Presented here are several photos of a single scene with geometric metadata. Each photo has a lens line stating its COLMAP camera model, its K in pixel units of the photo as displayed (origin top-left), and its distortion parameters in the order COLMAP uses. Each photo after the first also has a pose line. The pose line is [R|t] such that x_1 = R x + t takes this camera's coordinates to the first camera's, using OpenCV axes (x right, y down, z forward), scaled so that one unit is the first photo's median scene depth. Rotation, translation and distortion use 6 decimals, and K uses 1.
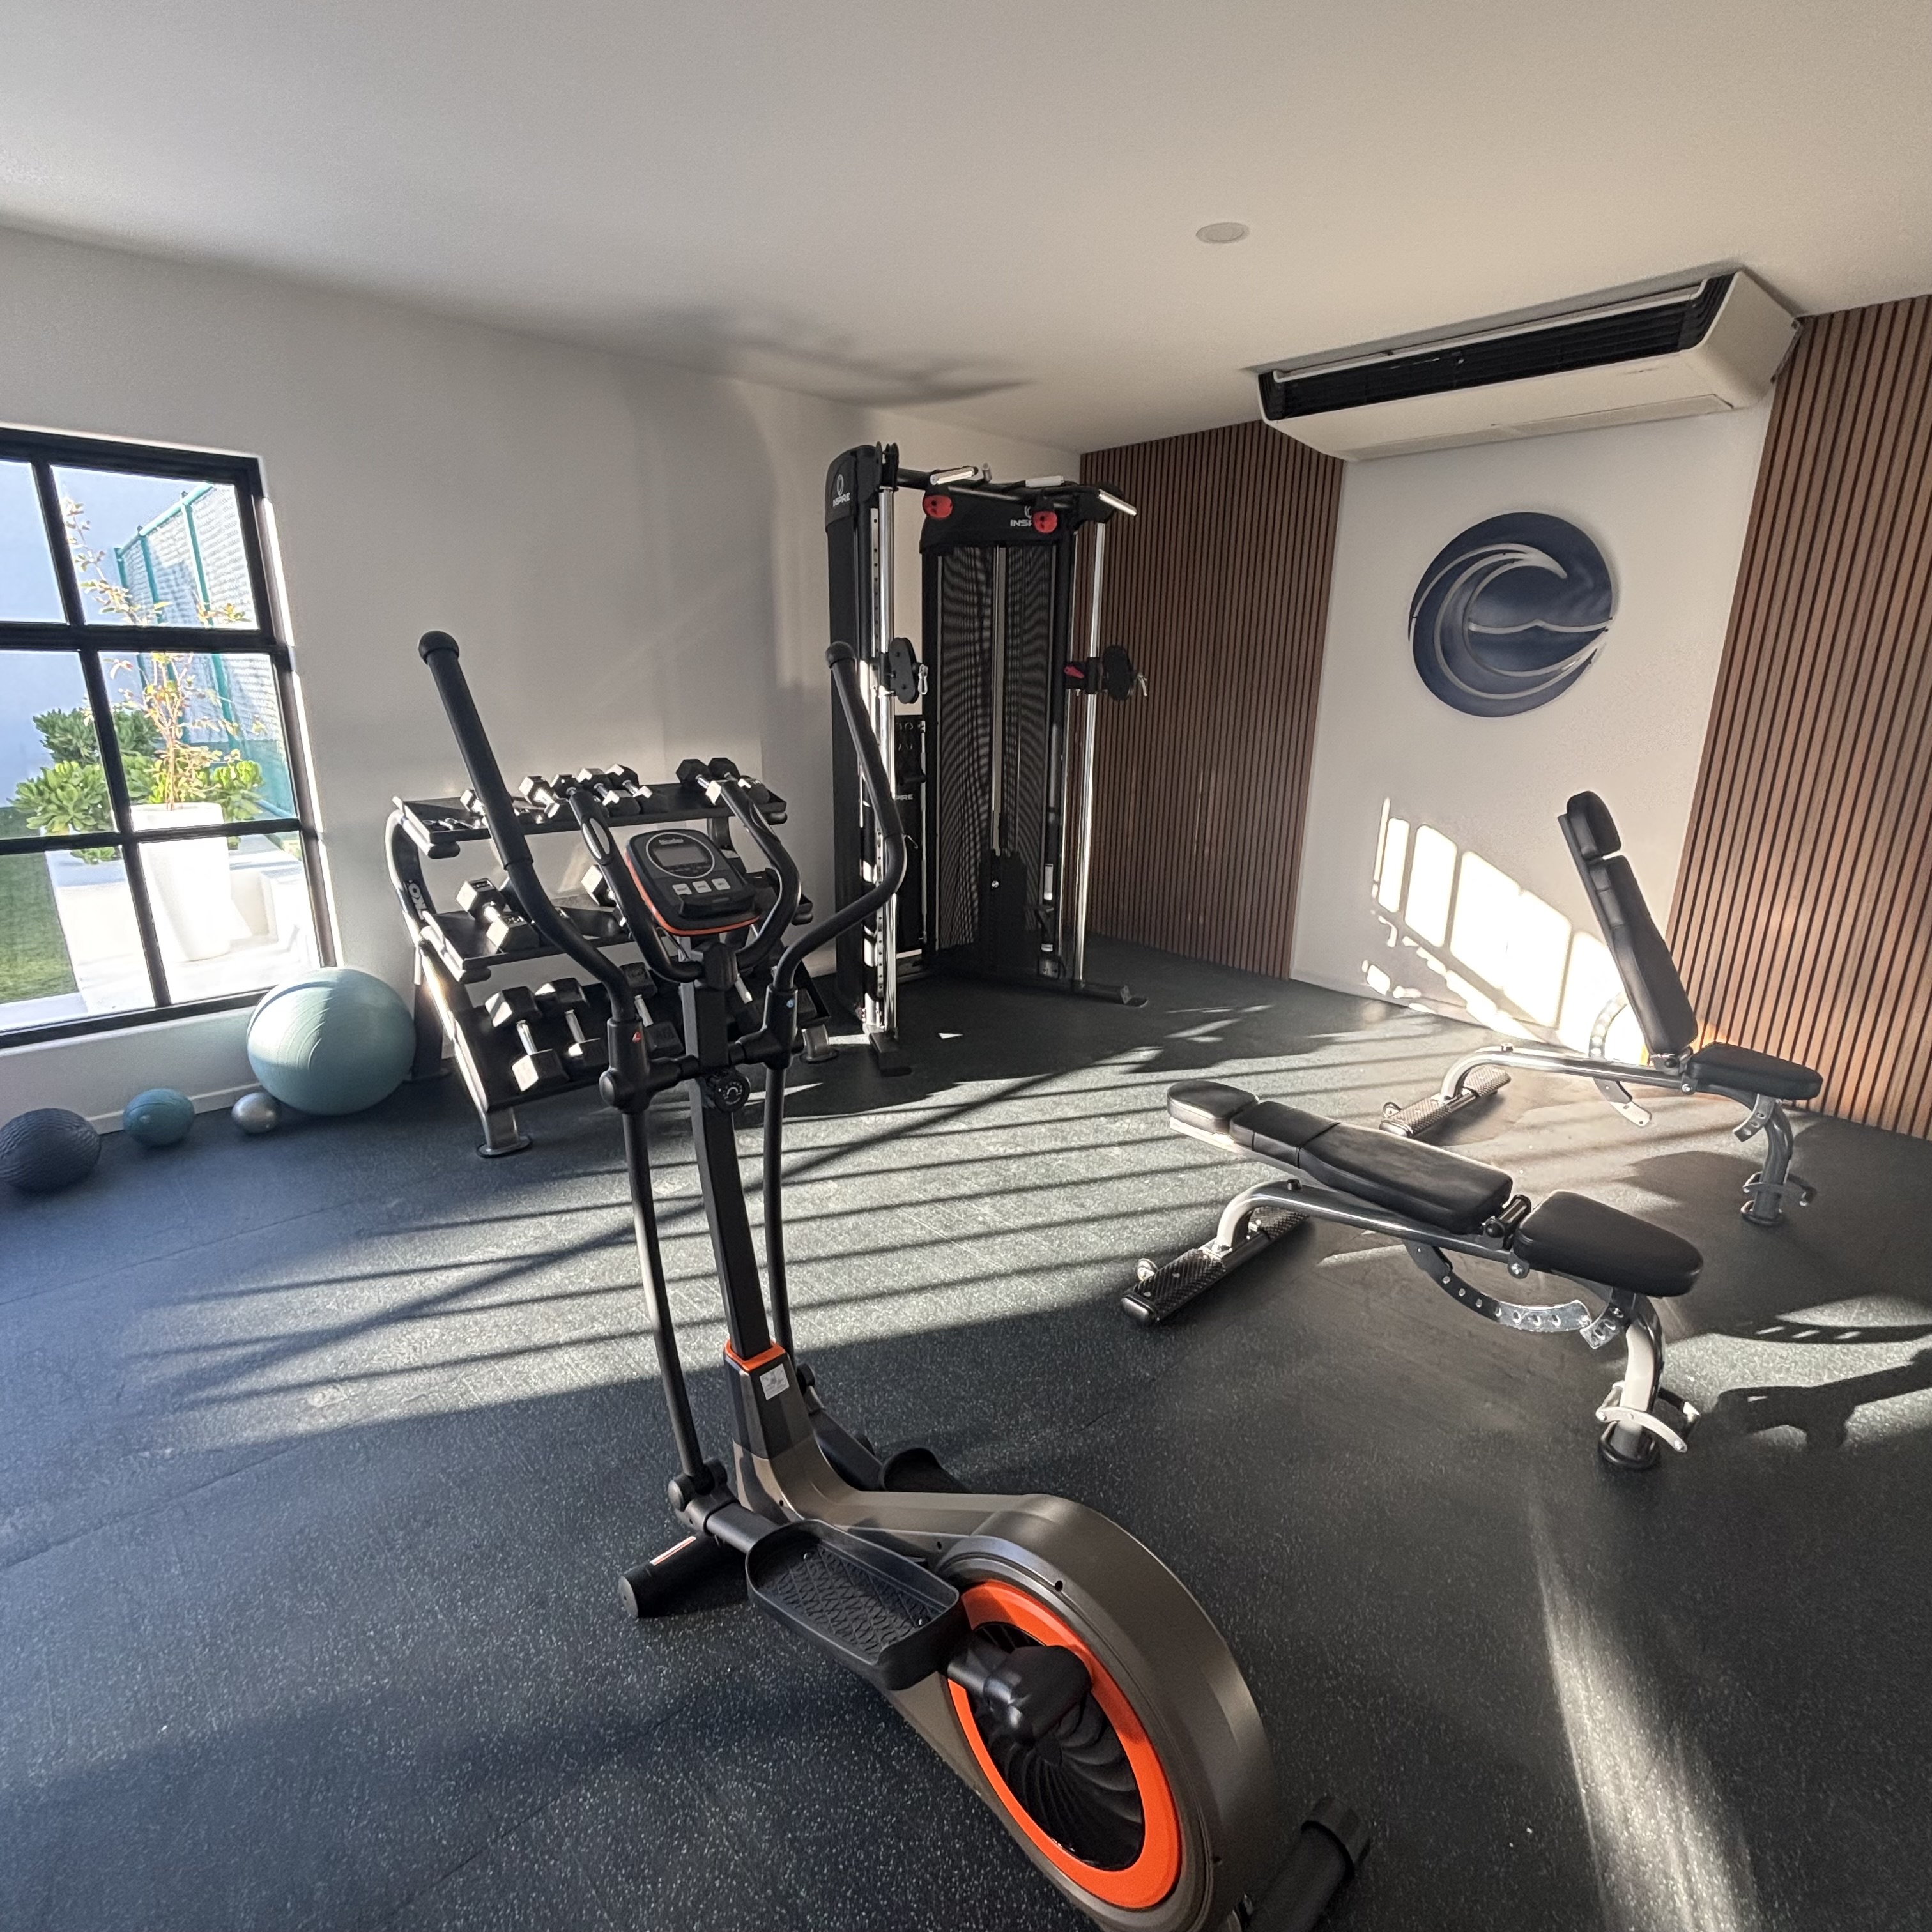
lens RADIAL K [[1012.5, 0, 969.7], [0, 1012.5, 979.4], [0, 0, 1]] dist [0.002857, 0.000088]
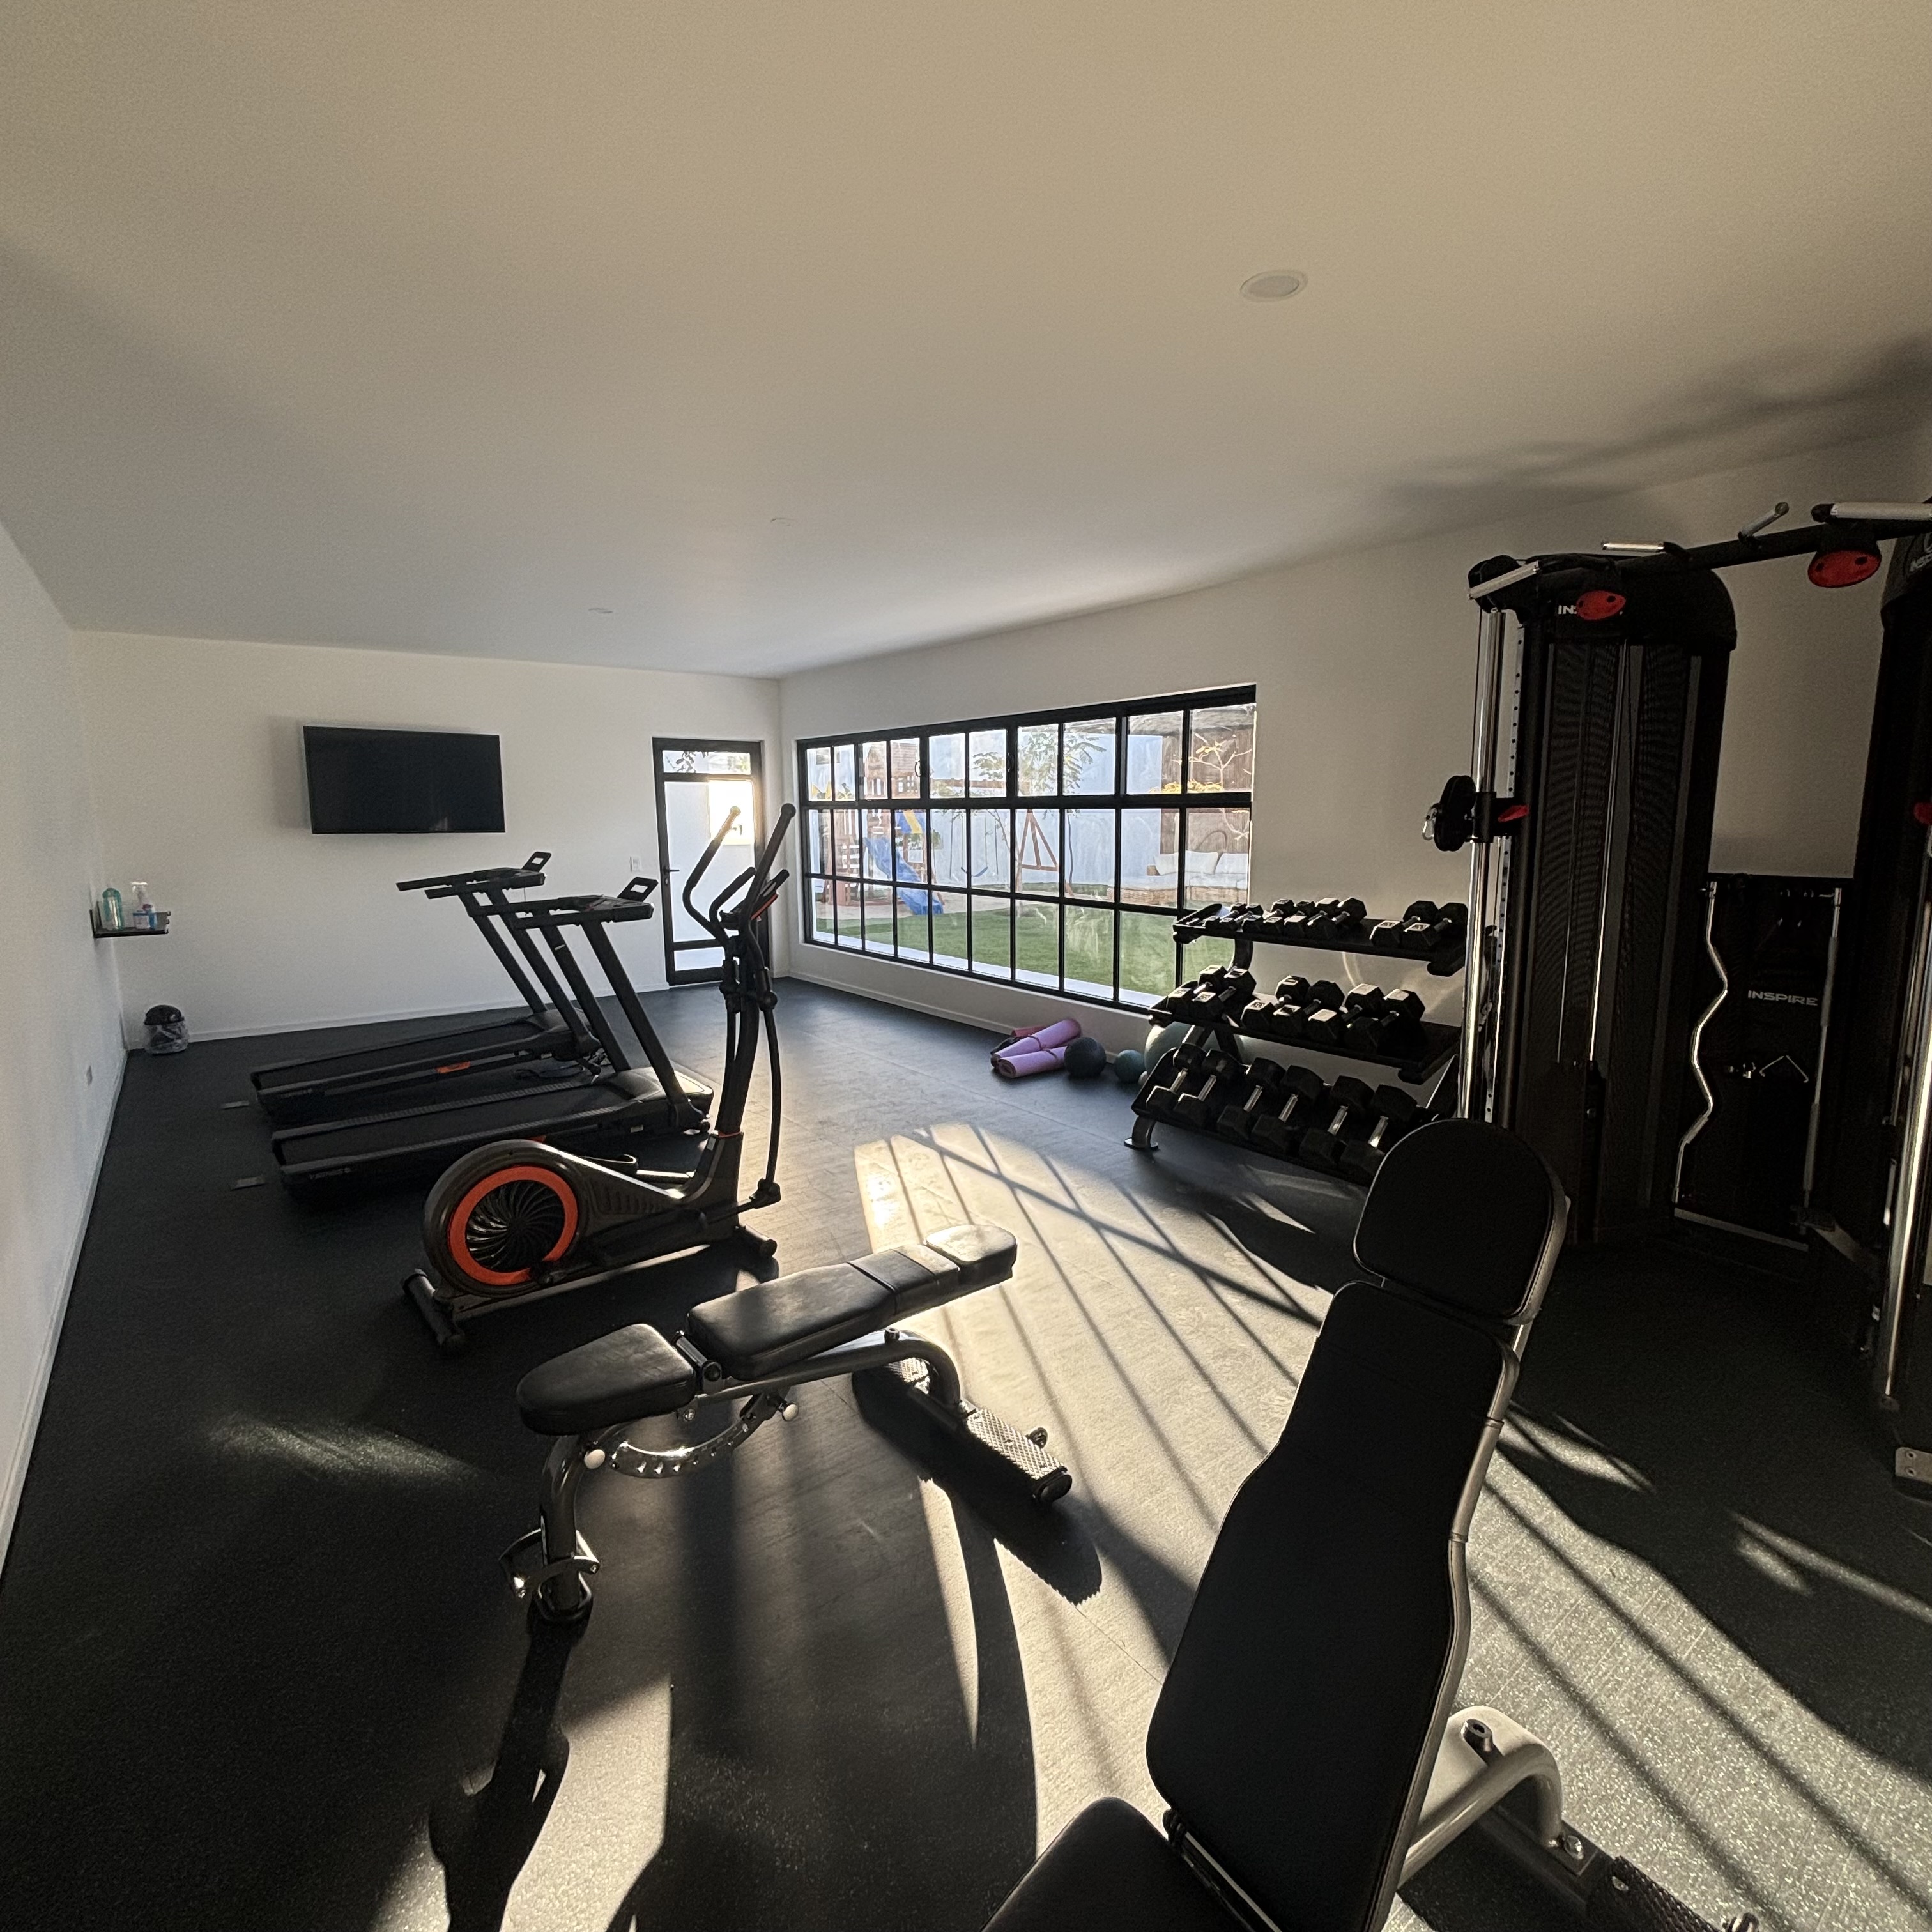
lens RADIAL K [[1036.5, 0, 975.7], [0, 1036.5, 964.8], [0, 0, 1]] dist [-0.001194, -0.001322]
pose [[-0.099692, 0.134010, -0.985953, 0.806680], [-0.285383, 0.945408, 0.157355, -0.197282], [0.953214, 0.297062, -0.056006, 0.675476]]
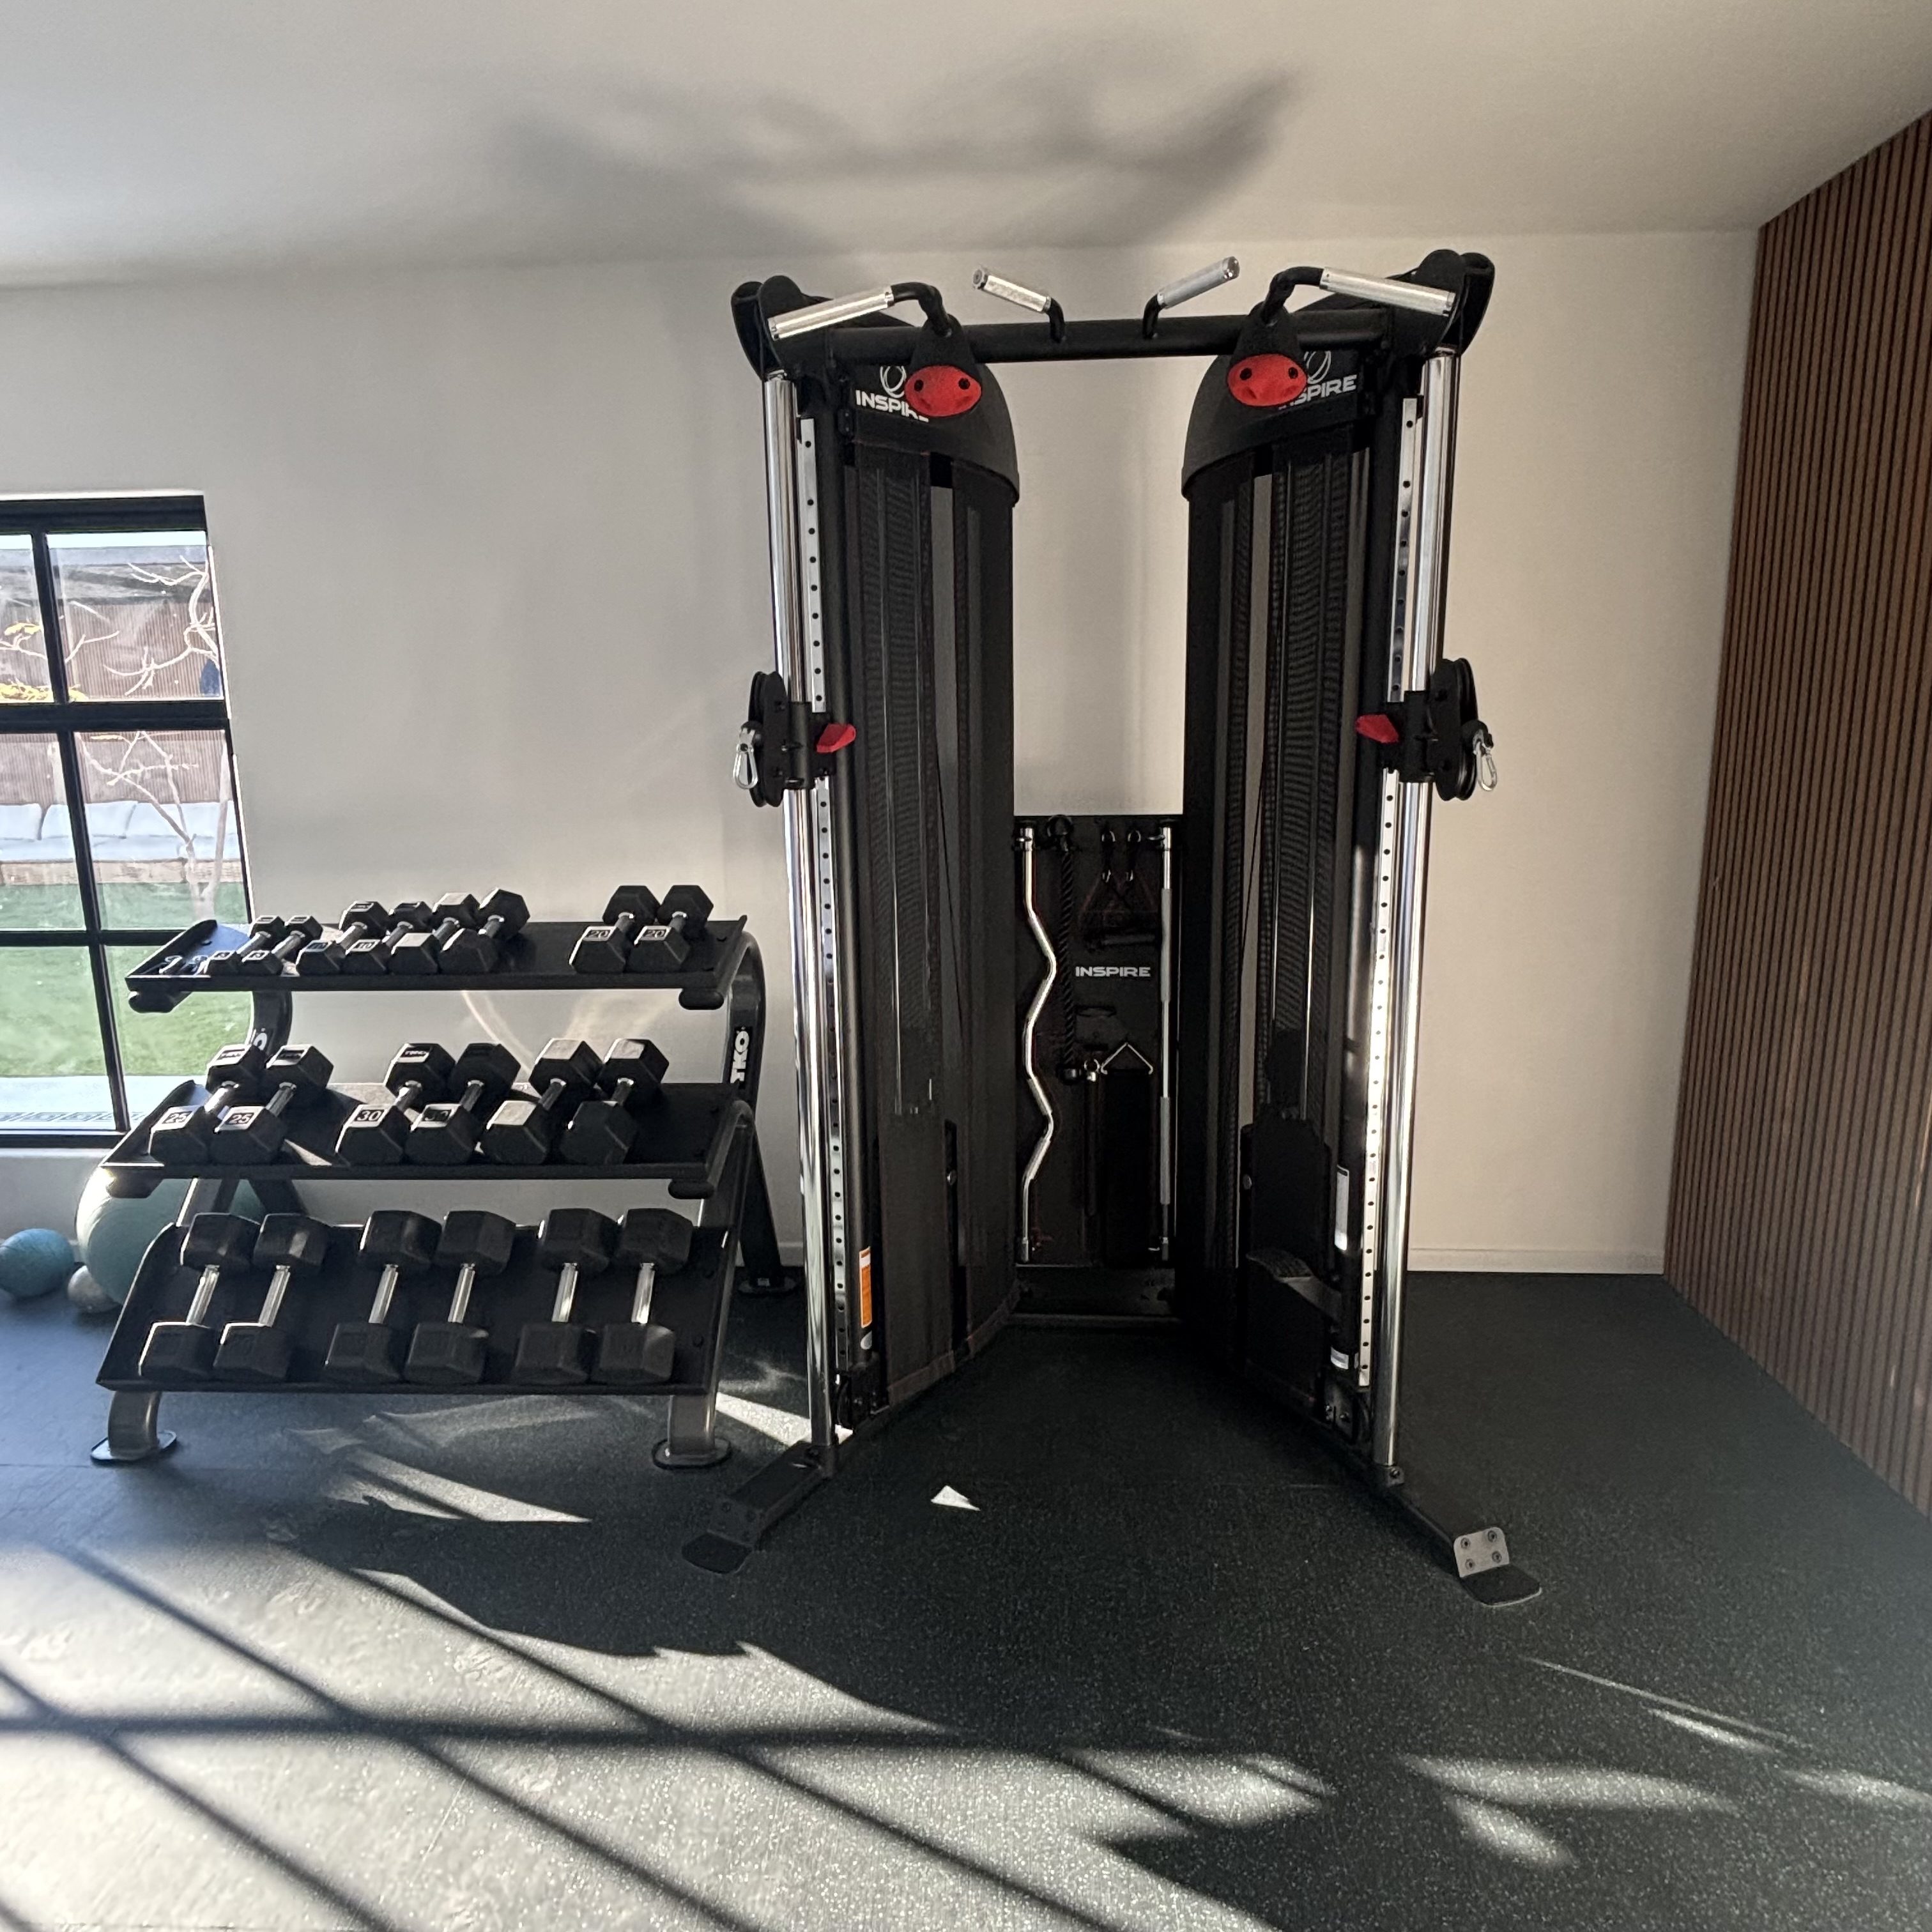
lens RADIAL K [[1276.8, 0, 990.6], [0, 1276.8, 966.2], [0, 0, 1]] dist [0.005817, -0.014118]
pose [[0.706965, 0.112131, -0.698303, 0.418637], [-0.184740, 0.982351, -0.029289, -0.192064], [0.682694, 0.149710, 0.715203, 0.633456]]
